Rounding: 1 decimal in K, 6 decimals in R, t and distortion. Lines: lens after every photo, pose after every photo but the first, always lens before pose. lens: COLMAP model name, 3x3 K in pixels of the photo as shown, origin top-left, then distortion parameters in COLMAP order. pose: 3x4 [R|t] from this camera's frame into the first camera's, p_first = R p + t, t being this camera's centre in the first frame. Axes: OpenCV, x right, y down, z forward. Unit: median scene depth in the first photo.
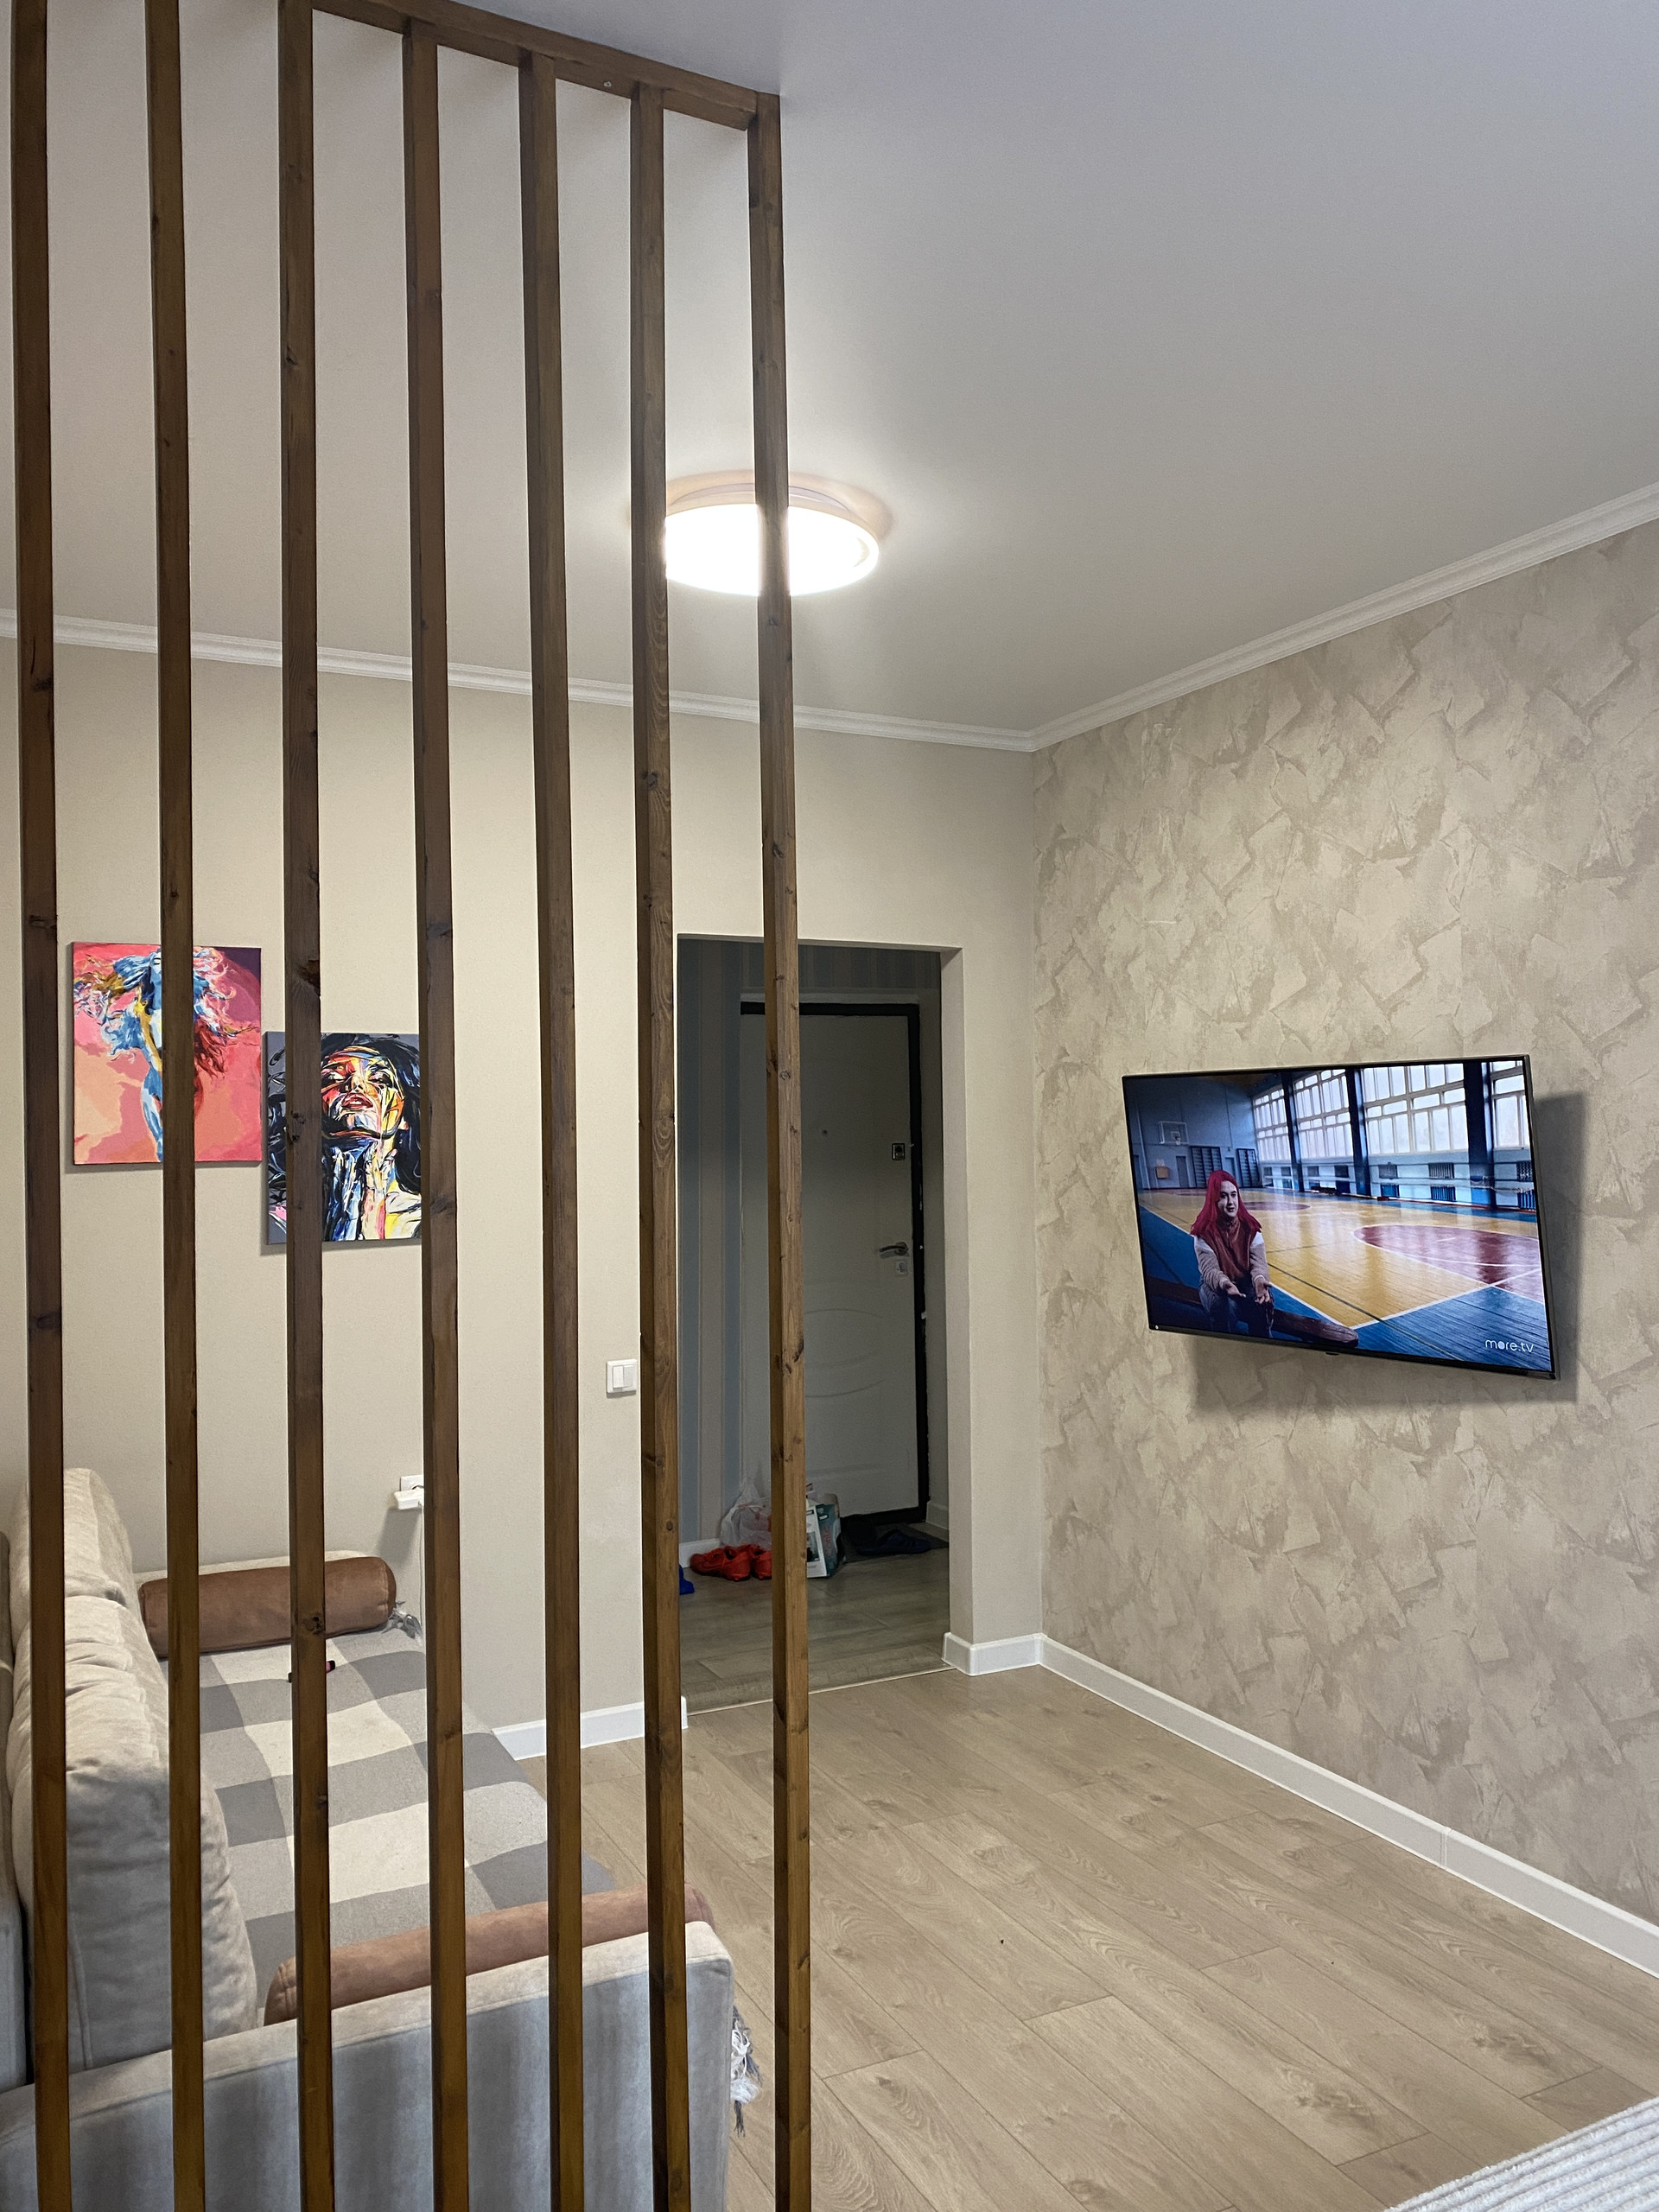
lens RADIAL K [[1681.5, 0, 834.7], [0, 1681.5, 1103.1], [0, 0, 1]] dist [0.011720, 0.002412]
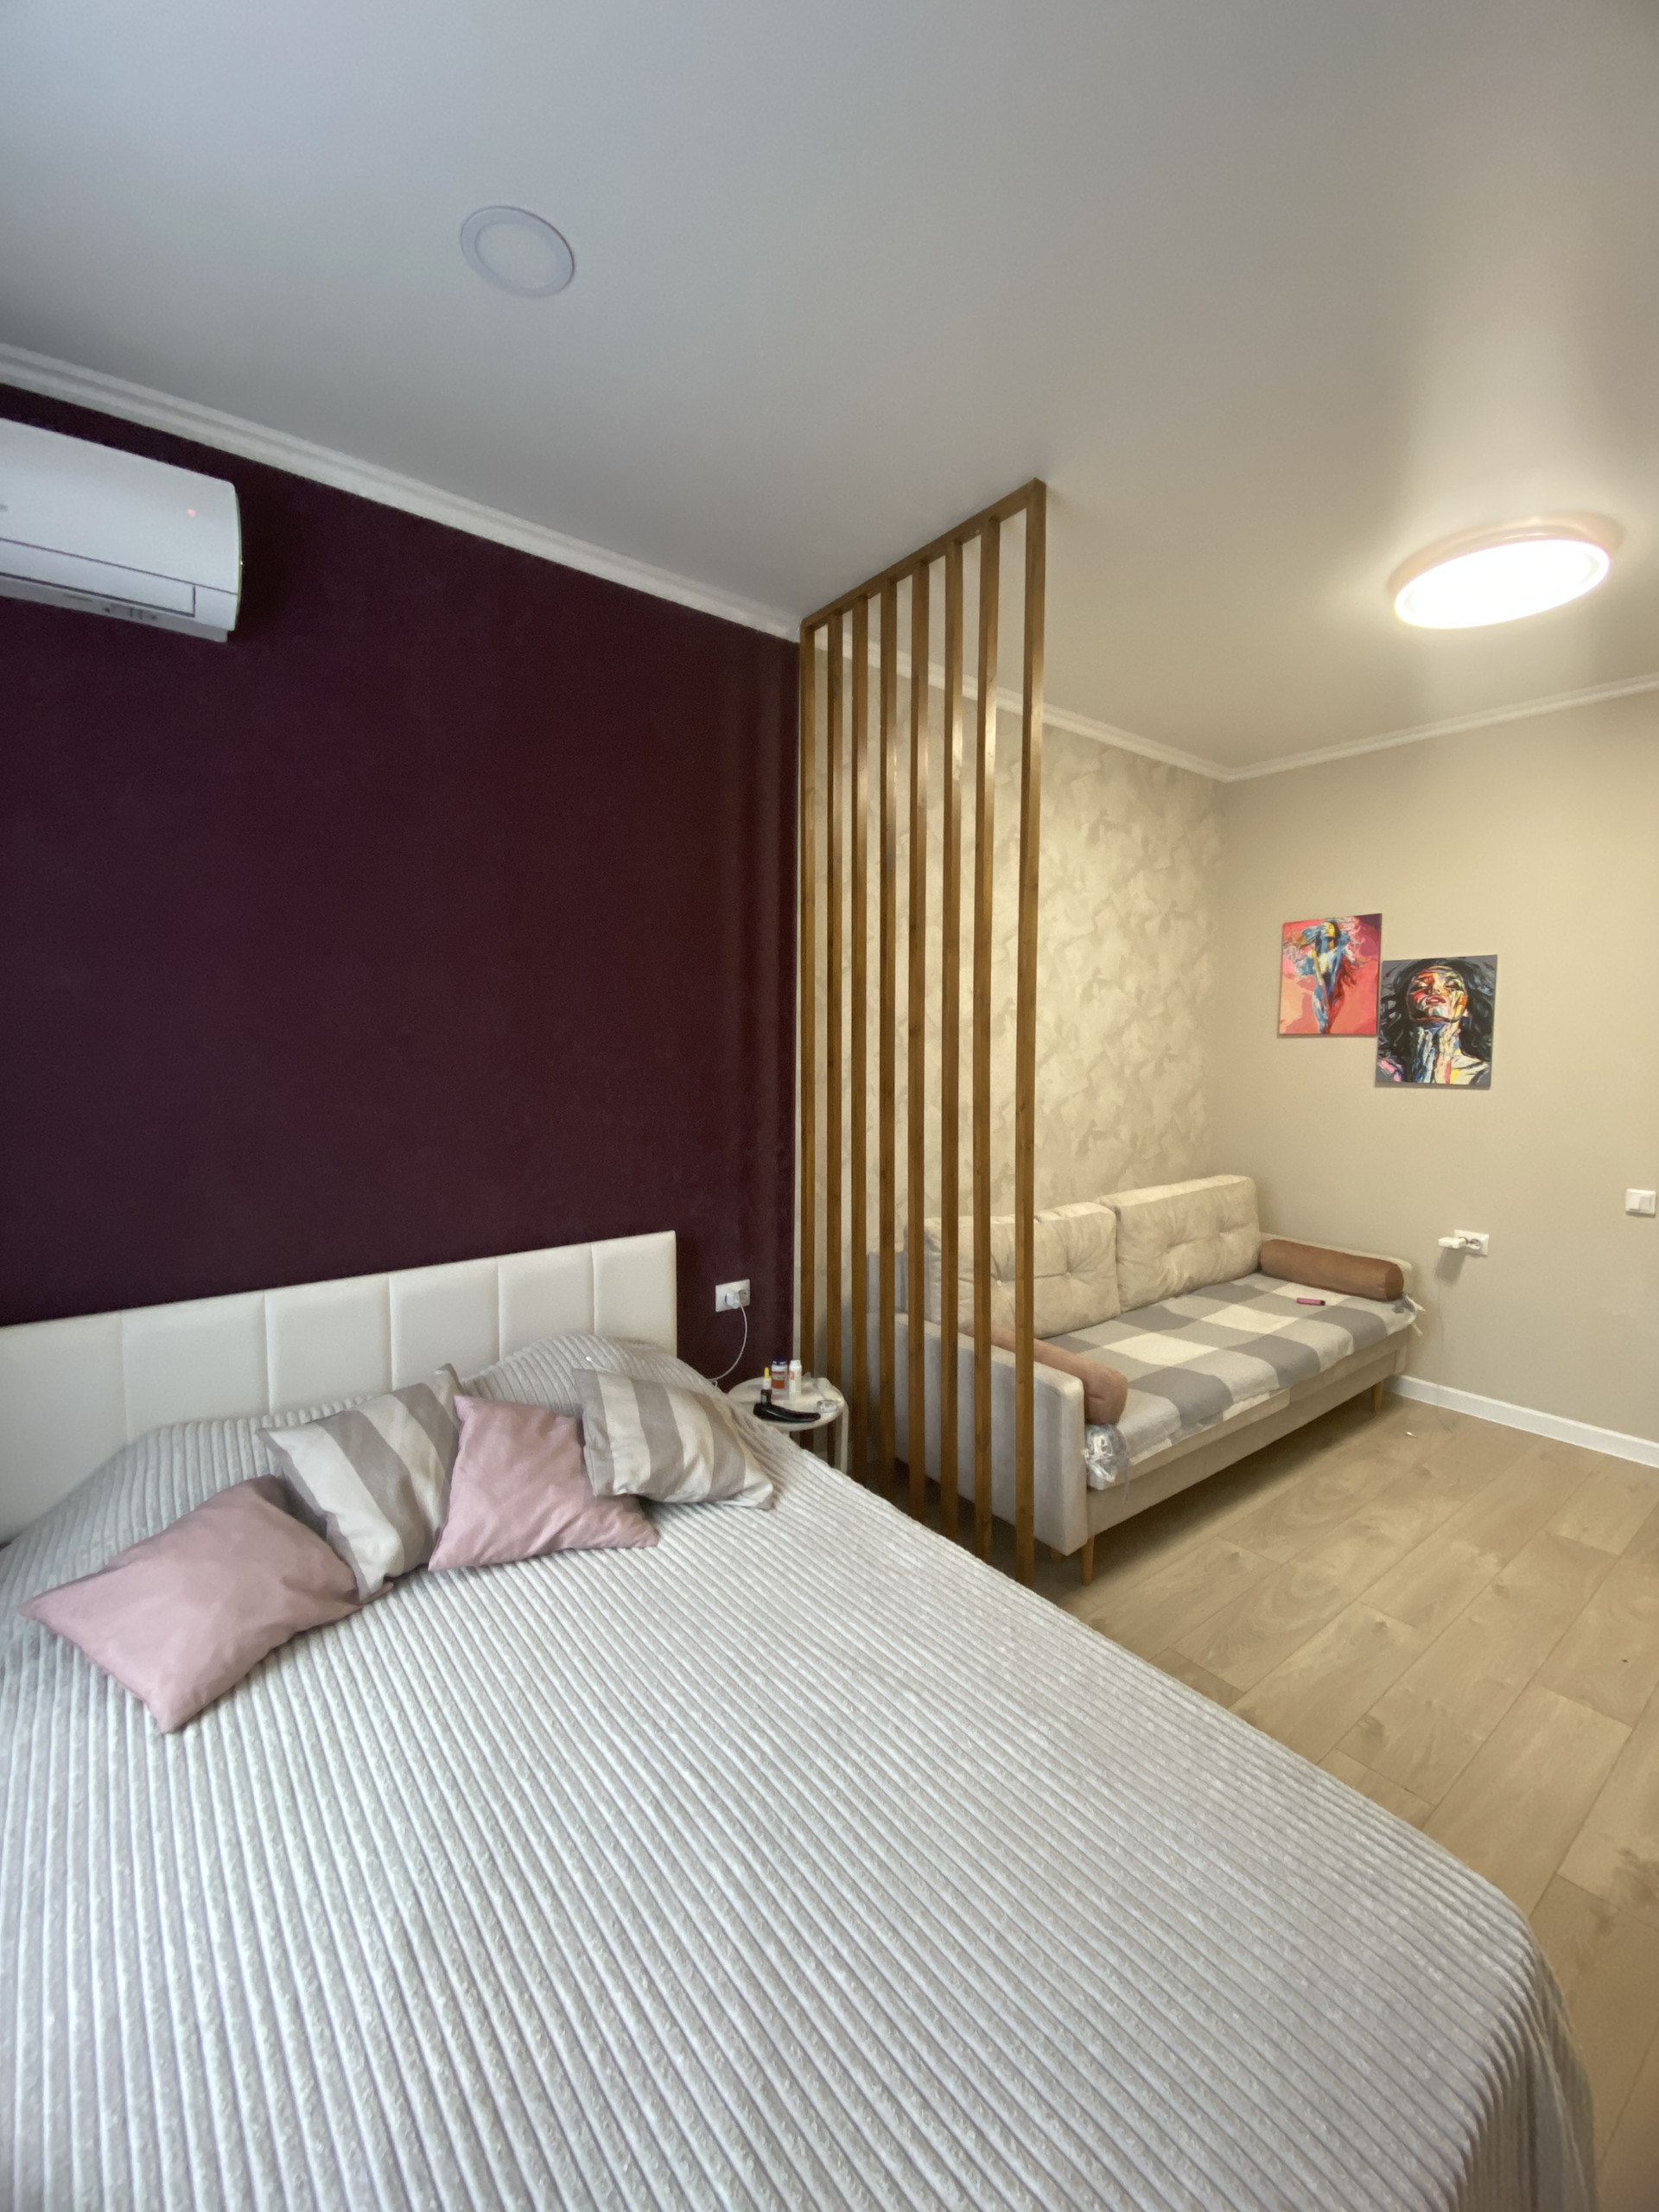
lens RADIAL K [[889.3, 0, 836.4], [0, 889.3, 1097.0], [0, 0, 1]] dist [-0.013944, -0.000203]
pose [[0.220751, 0.078155, -0.972194, 0.440010], [0.000464, 0.996776, 0.080237, 0.024701], [0.975330, -0.018164, 0.220003, 0.233252]]
